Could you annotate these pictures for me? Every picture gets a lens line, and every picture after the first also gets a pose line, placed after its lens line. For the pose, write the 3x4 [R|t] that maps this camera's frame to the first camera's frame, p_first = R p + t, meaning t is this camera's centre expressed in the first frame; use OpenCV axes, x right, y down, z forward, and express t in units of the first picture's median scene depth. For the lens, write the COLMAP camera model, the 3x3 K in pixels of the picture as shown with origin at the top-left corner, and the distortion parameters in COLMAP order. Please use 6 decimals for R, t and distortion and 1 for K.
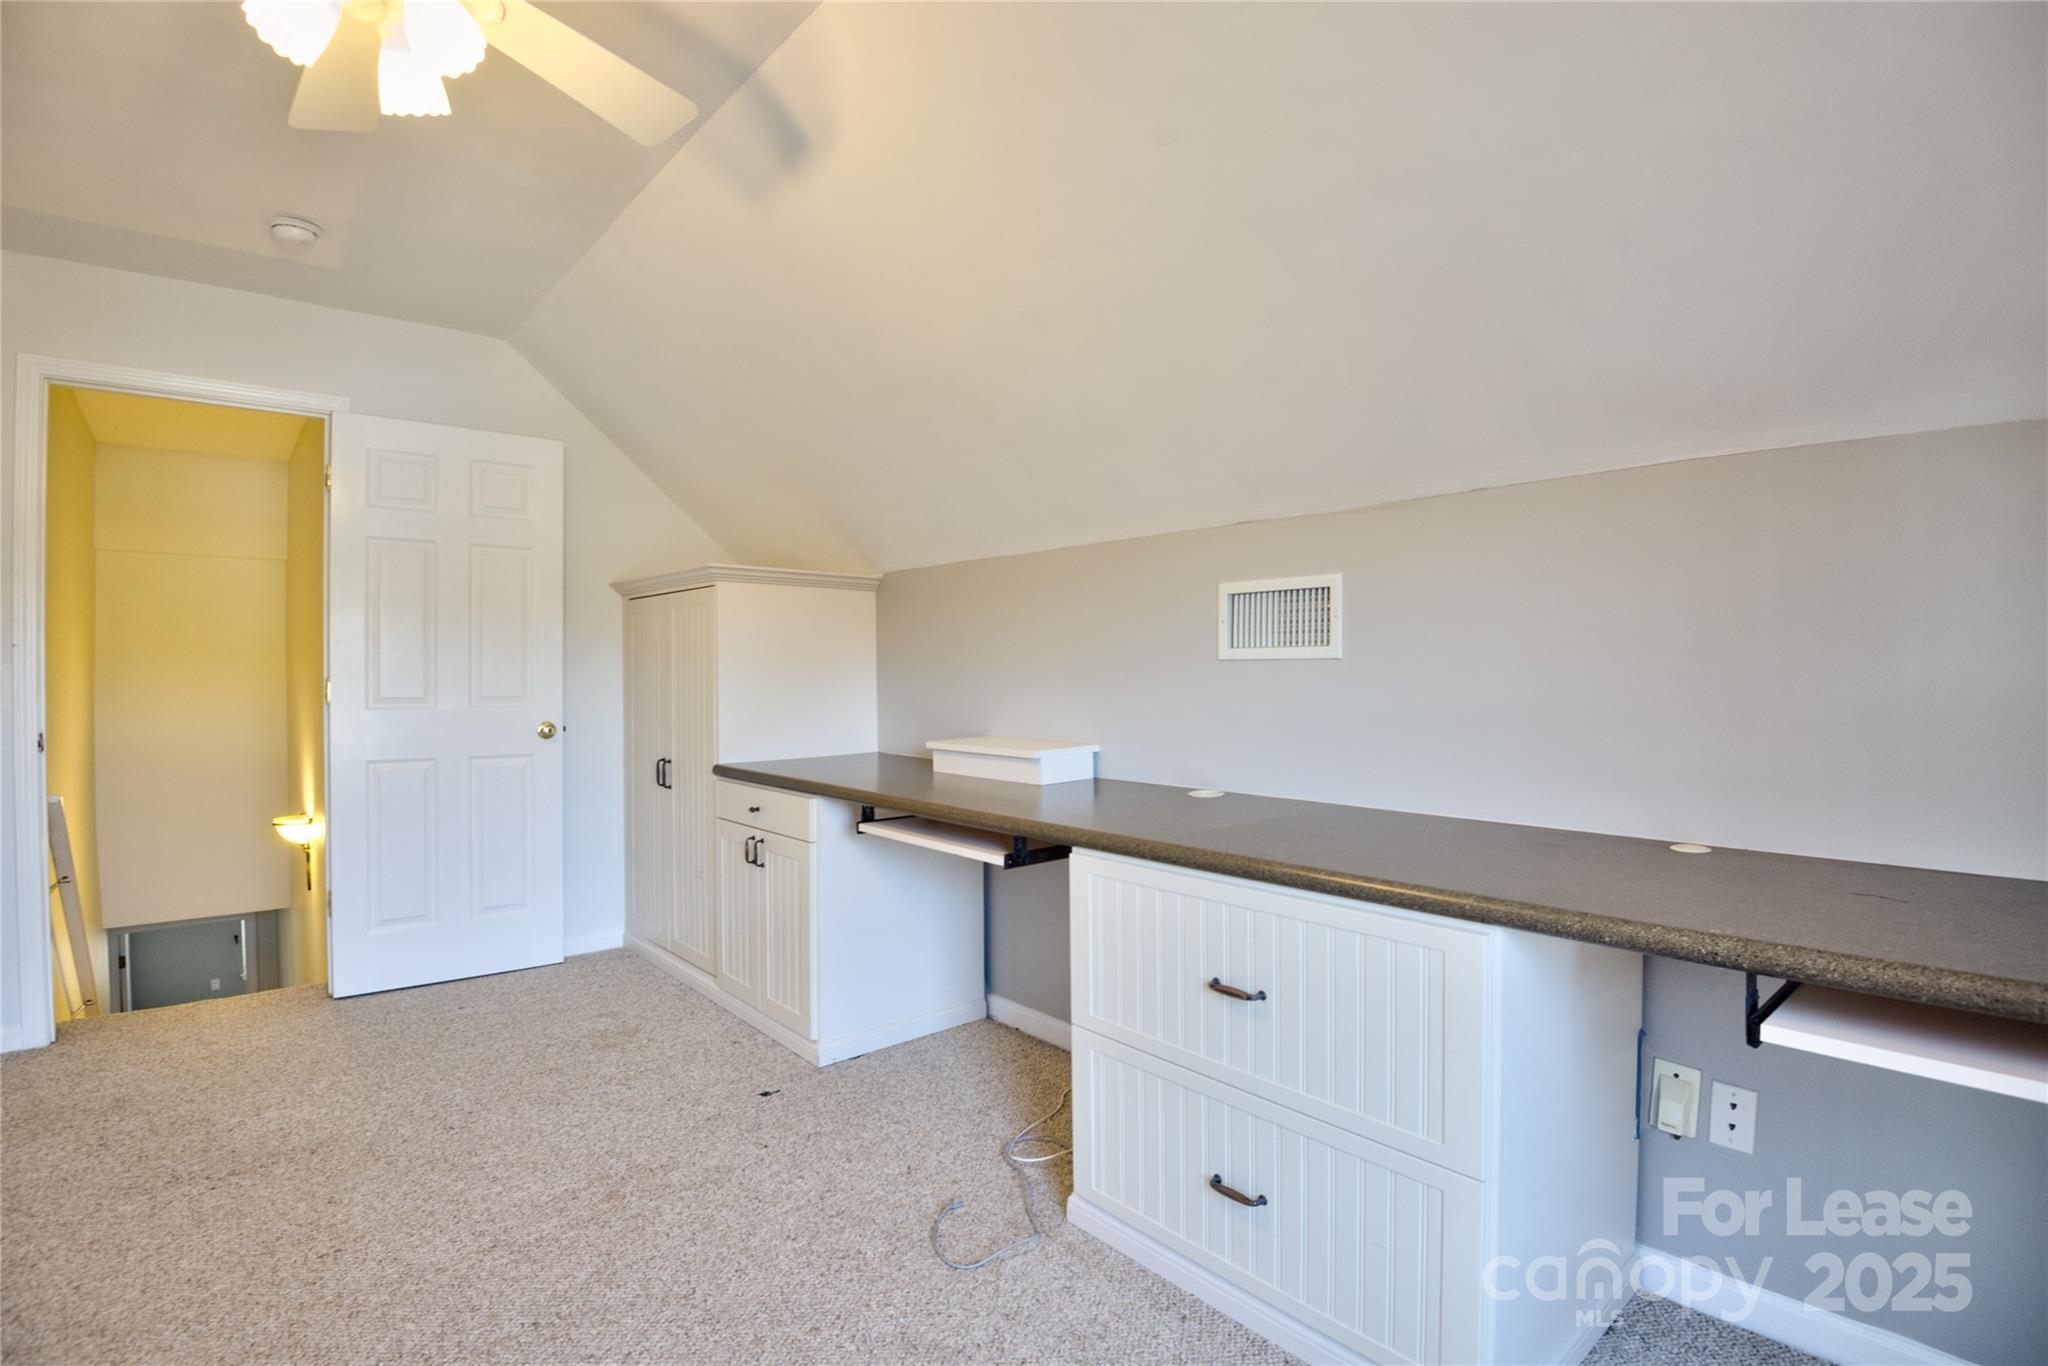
lens RADIAL K [[984.8, 0, 1016.0], [0, 984.8, 676.5], [0, 0, 1]] dist [-0.004887, -0.001773]
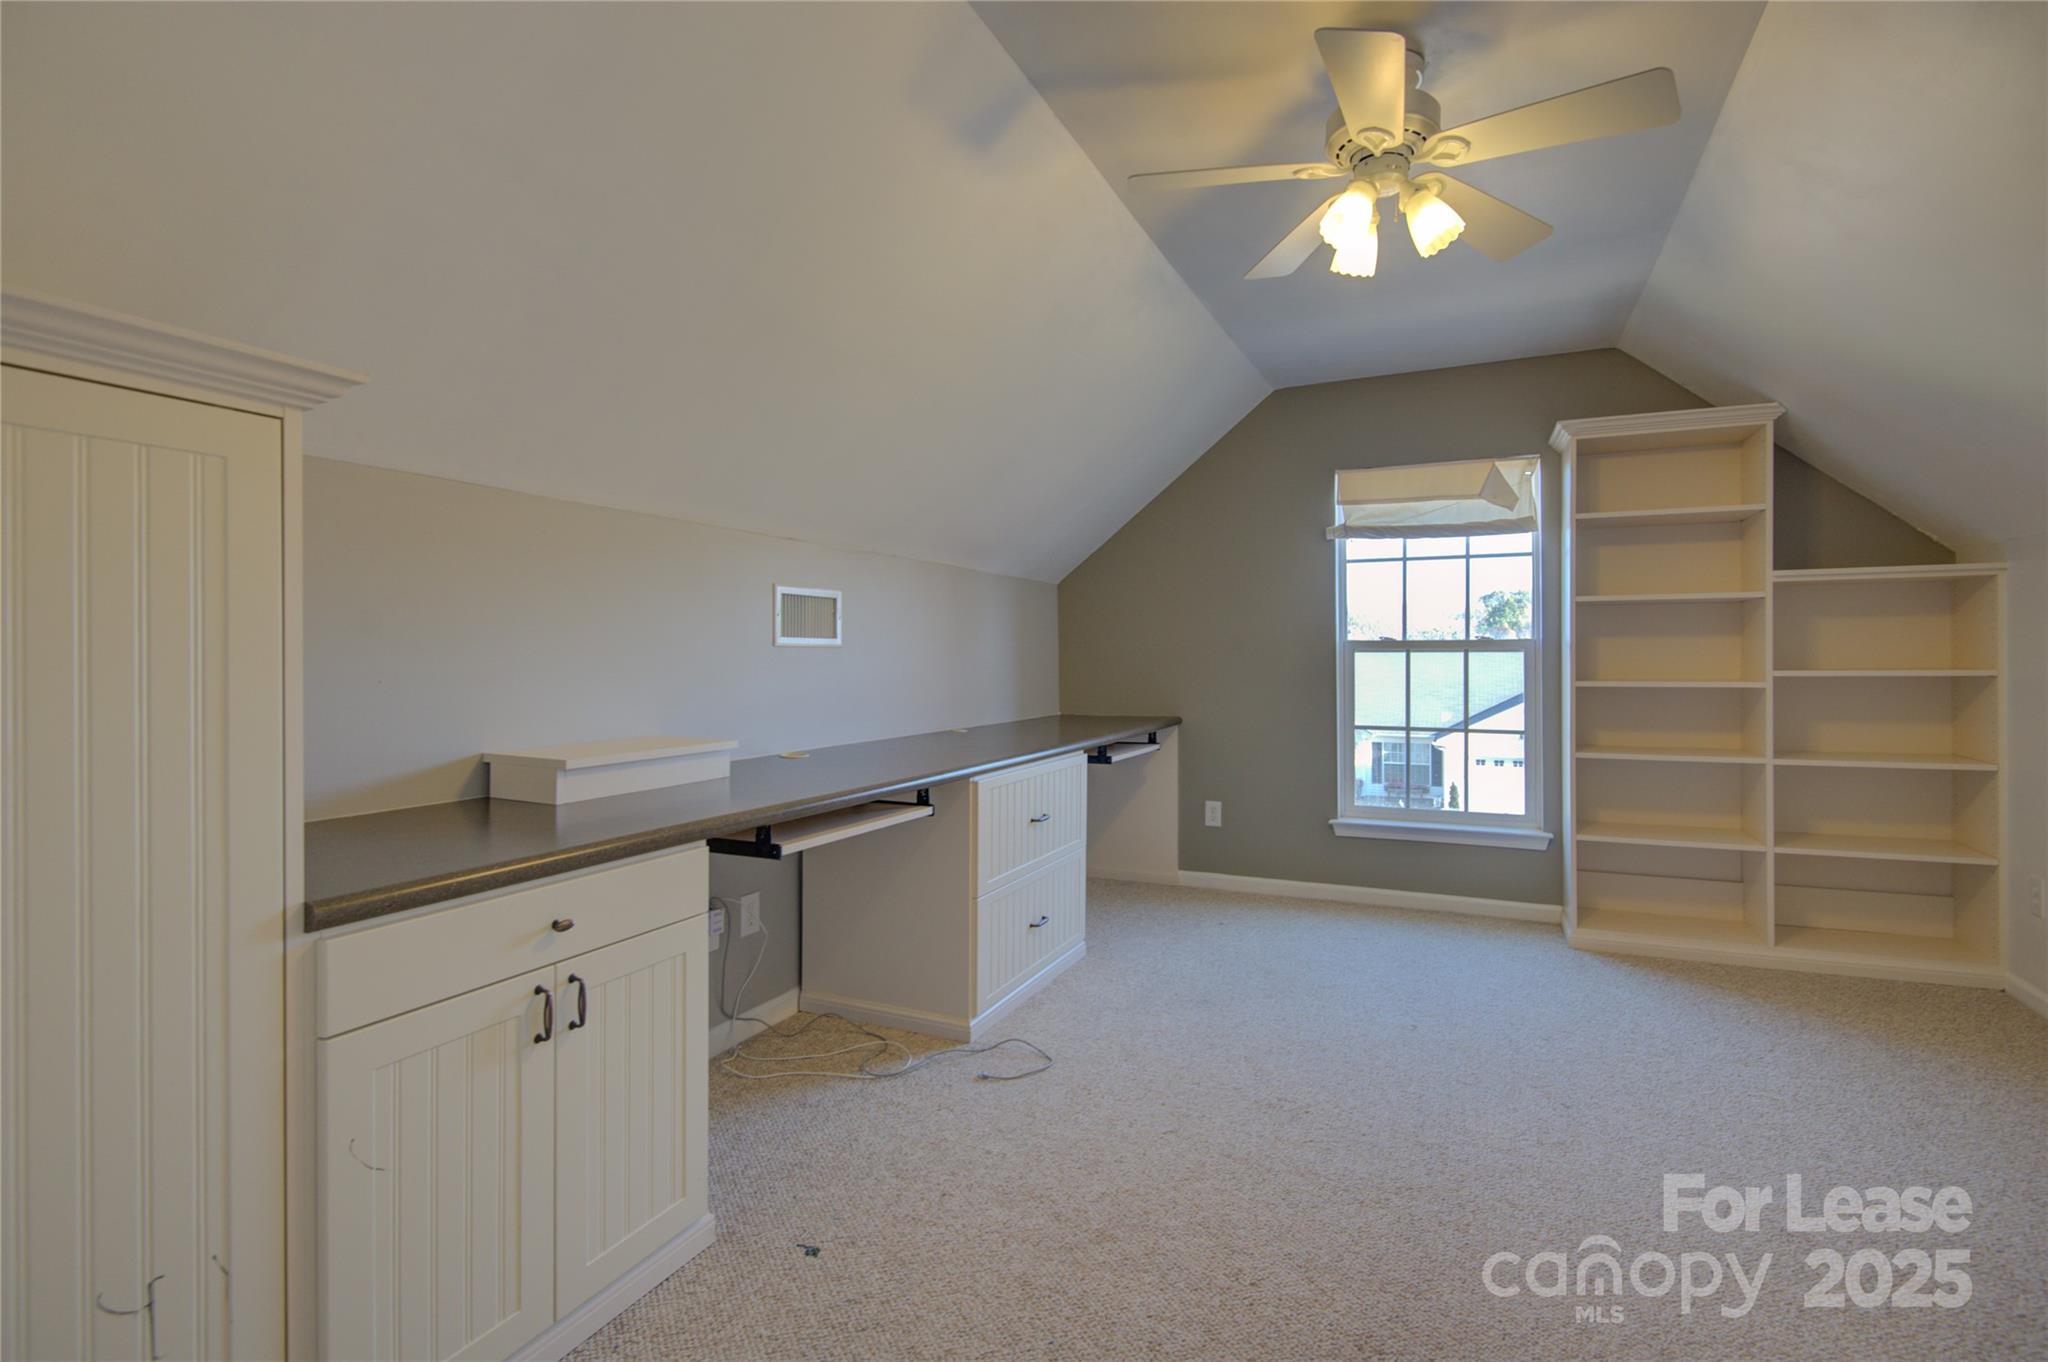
lens RADIAL K [[984.8, 0, 1016.0], [0, 984.8, 674.5], [0, 0, 1]] dist [-0.004887, -0.001773]
pose [[-0.422726, -0.011035, 0.906190, -1.029771], [0.012402, 0.999762, 0.017960, -0.000426], [-0.906173, 0.018831, -0.422489, 1.253751]]
